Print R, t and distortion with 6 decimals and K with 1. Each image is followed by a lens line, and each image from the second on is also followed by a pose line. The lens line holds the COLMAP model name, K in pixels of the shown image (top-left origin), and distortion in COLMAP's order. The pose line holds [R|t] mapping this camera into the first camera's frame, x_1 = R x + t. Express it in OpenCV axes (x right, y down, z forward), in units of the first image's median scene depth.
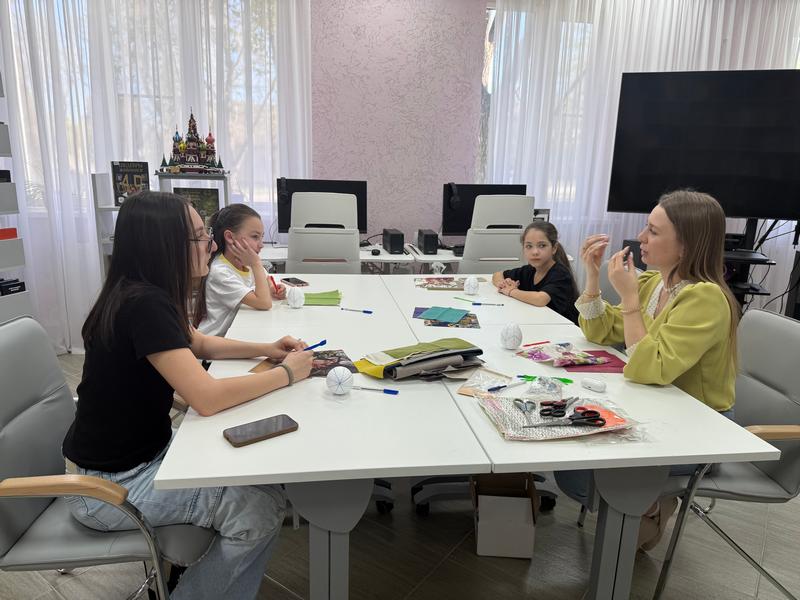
lens RADIAL K [[566.2, 0, 400.0], [0, 566.2, 300.0], [0, 0, 1]] dist [0.027323, -0.001418]
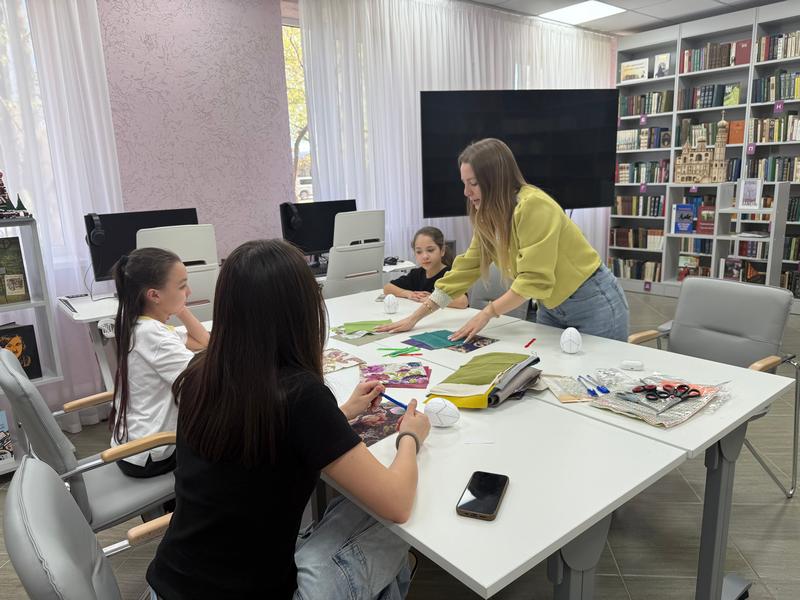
lens RADIAL K [[567.8, 0, 400.0], [0, 567.8, 300.0], [0, 0, 1]] dist [0.001557, -0.002405]
pose [[0.861433, -0.168437, 0.479126, -0.223959], [0.175615, 0.983996, 0.030183, -0.038235], [-0.476542, 0.058141, 0.877227, 0.074218]]
